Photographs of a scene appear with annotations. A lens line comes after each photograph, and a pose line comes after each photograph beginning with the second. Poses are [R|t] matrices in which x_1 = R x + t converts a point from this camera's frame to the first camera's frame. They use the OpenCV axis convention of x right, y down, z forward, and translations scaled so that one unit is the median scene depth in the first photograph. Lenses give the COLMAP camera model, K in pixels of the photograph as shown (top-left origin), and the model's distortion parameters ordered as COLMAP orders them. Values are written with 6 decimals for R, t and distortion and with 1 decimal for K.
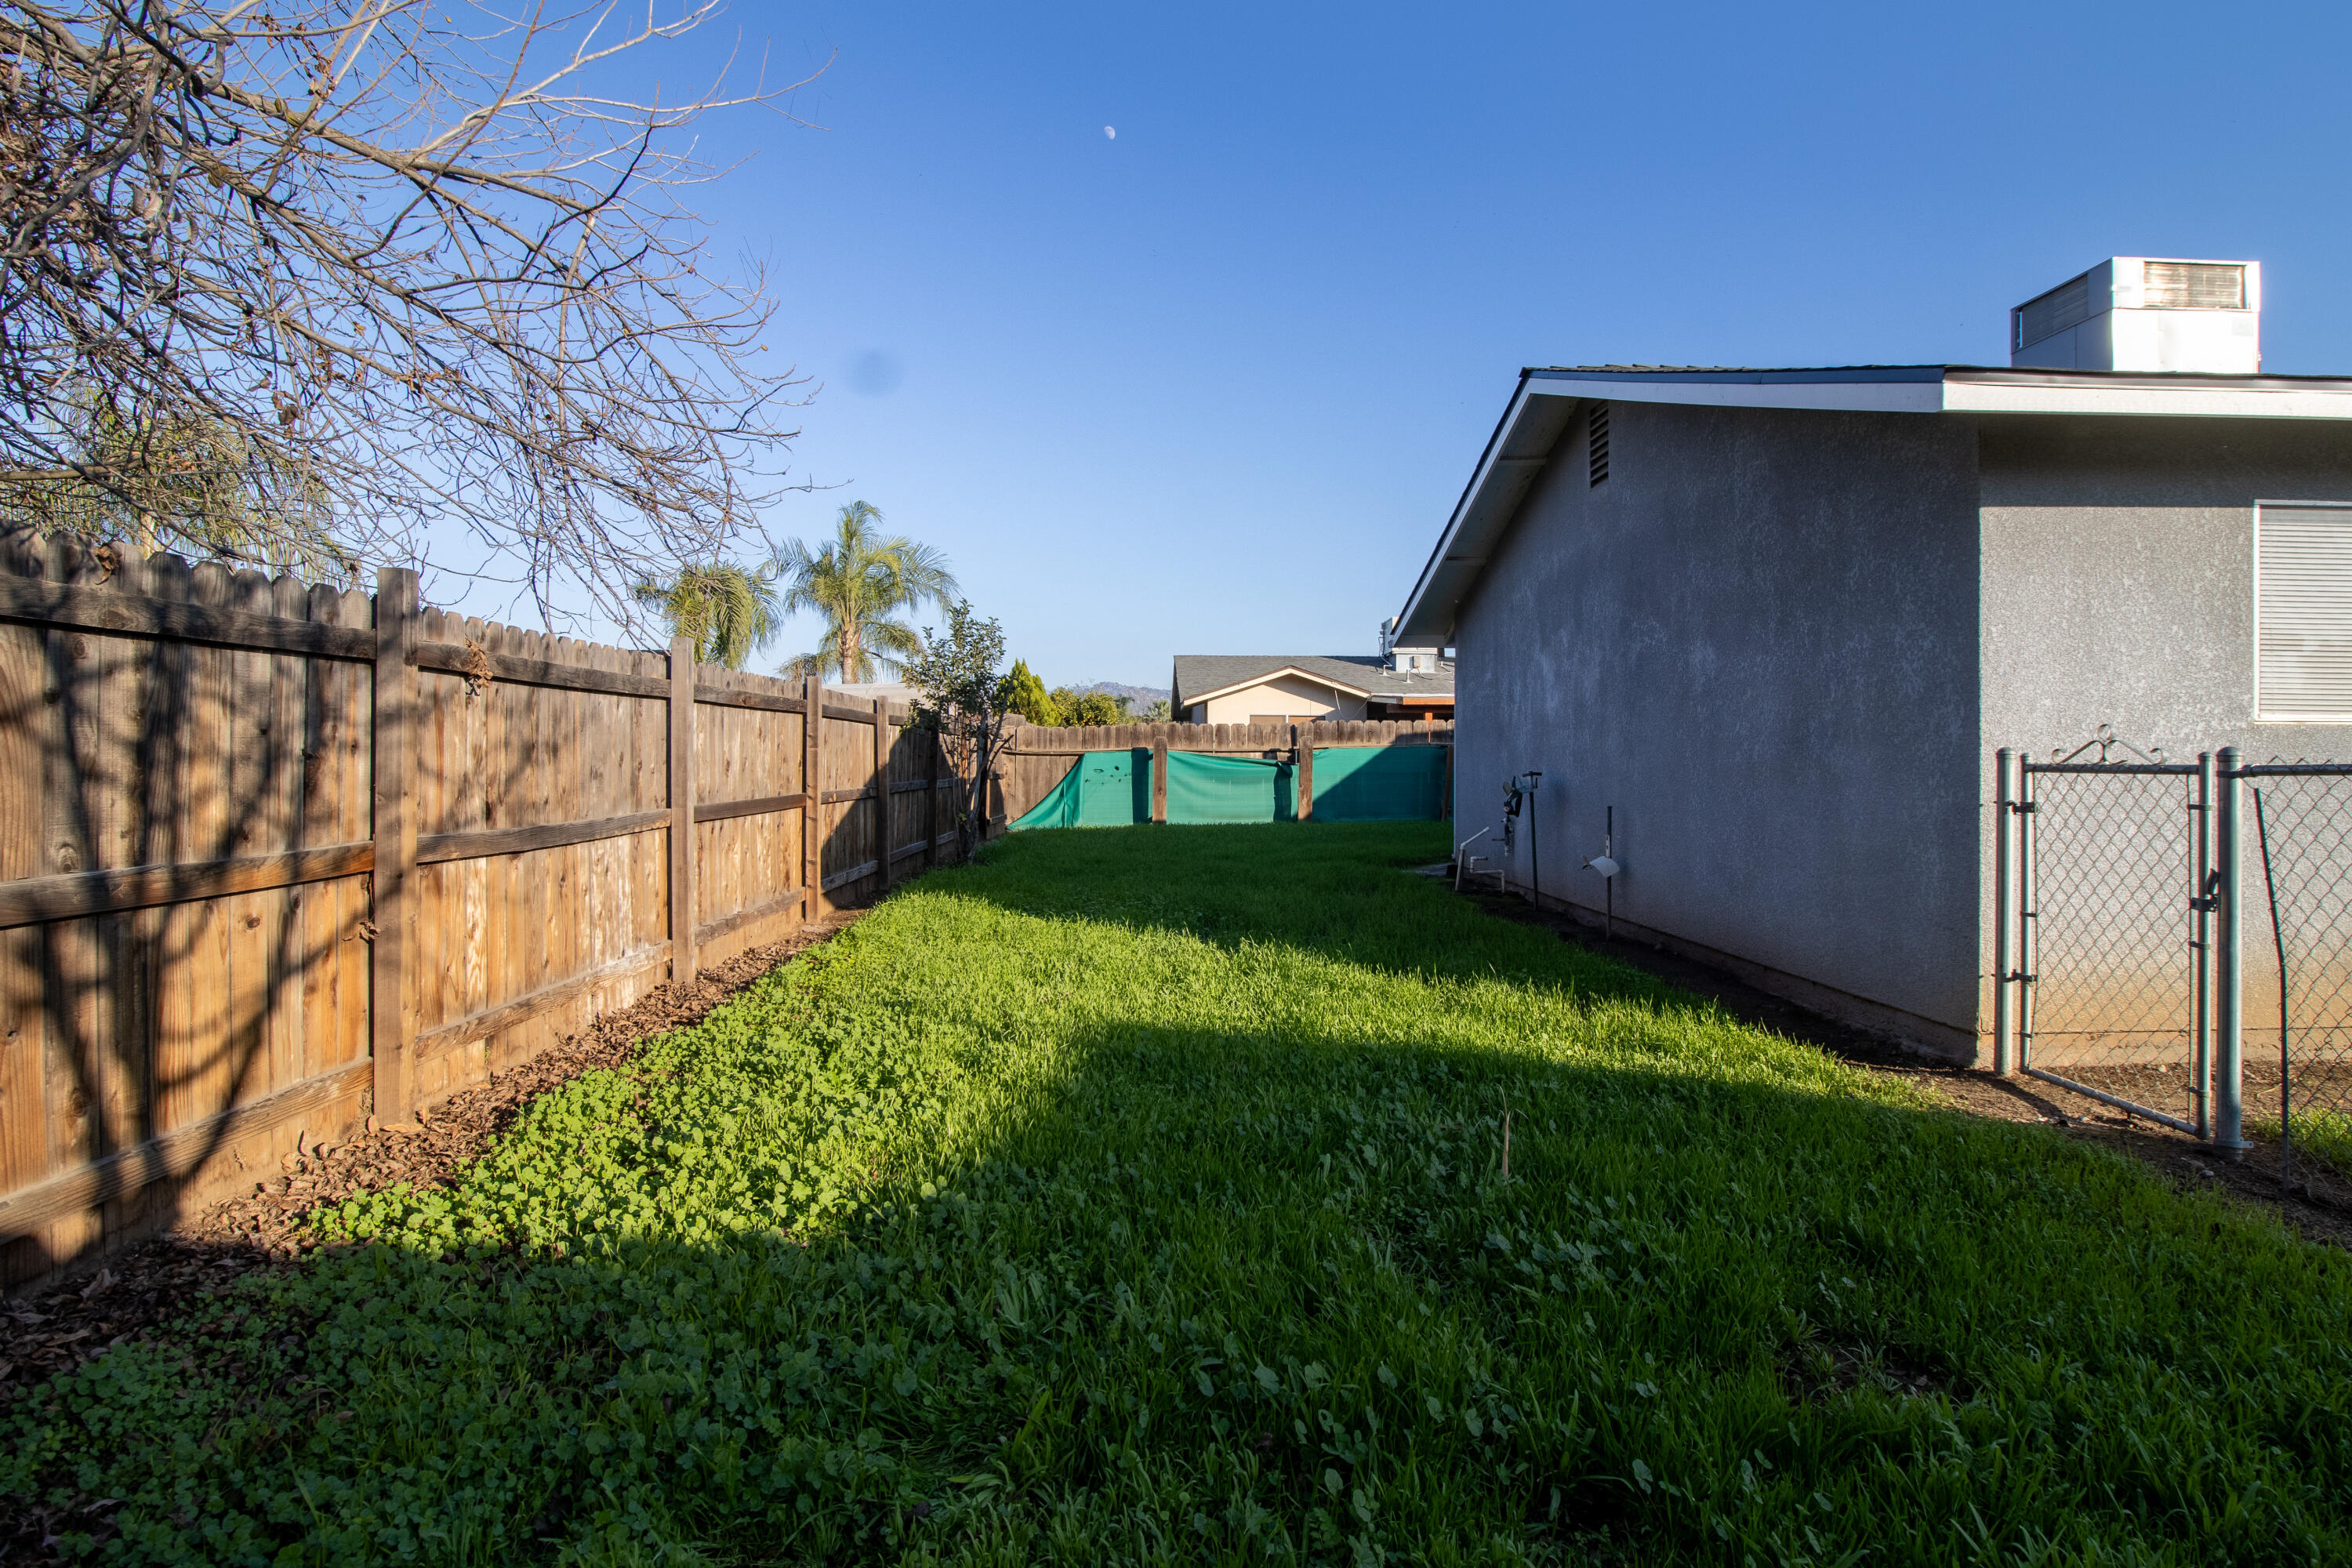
lens RADIAL K [[1152.1, 0, 1177.6], [0, 1152.1, 747.6], [0, 0, 1]] dist [0.001693, -0.010116]
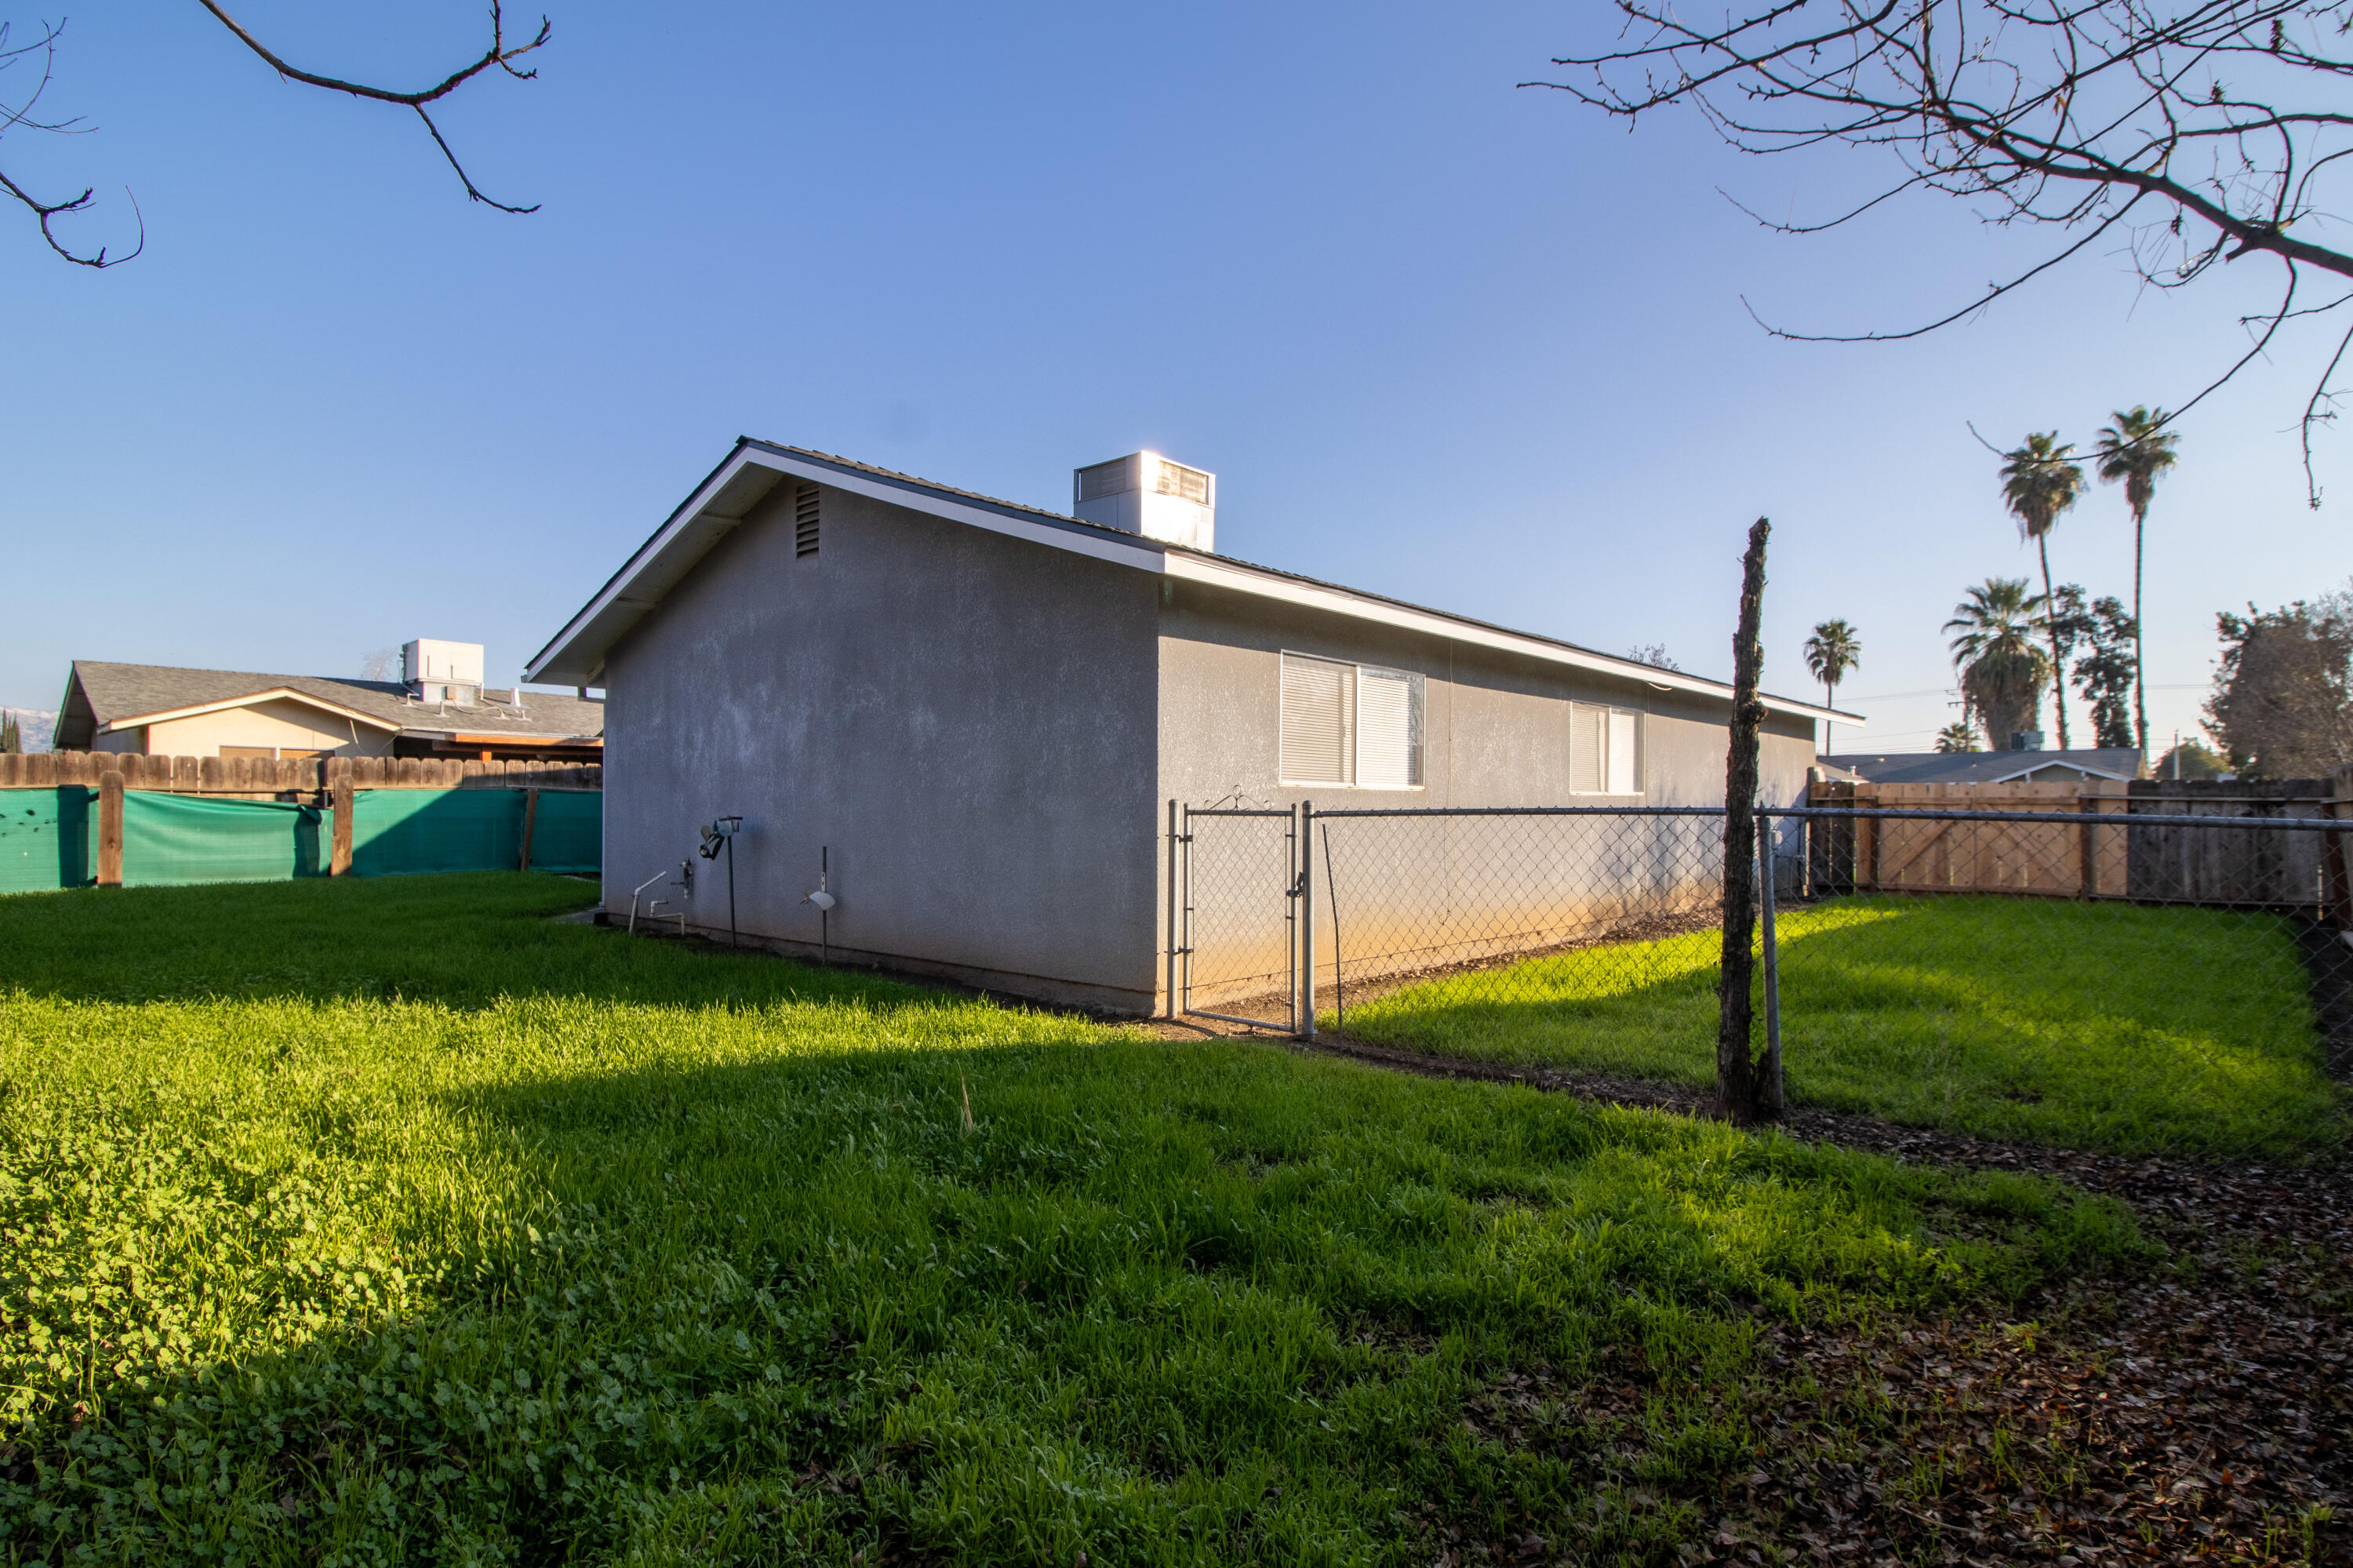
lens RADIAL K [[1142.3, 0, 1161.9], [0, 1142.3, 790.5], [0, 0, 1]] dist [0.000483, -0.017798]
pose [[0.715601, 0.015338, 0.698341, -0.183556], [-0.013417, 0.999876, -0.008212, 0.000785], [-0.698380, -0.003493, 0.715718, -0.029832]]
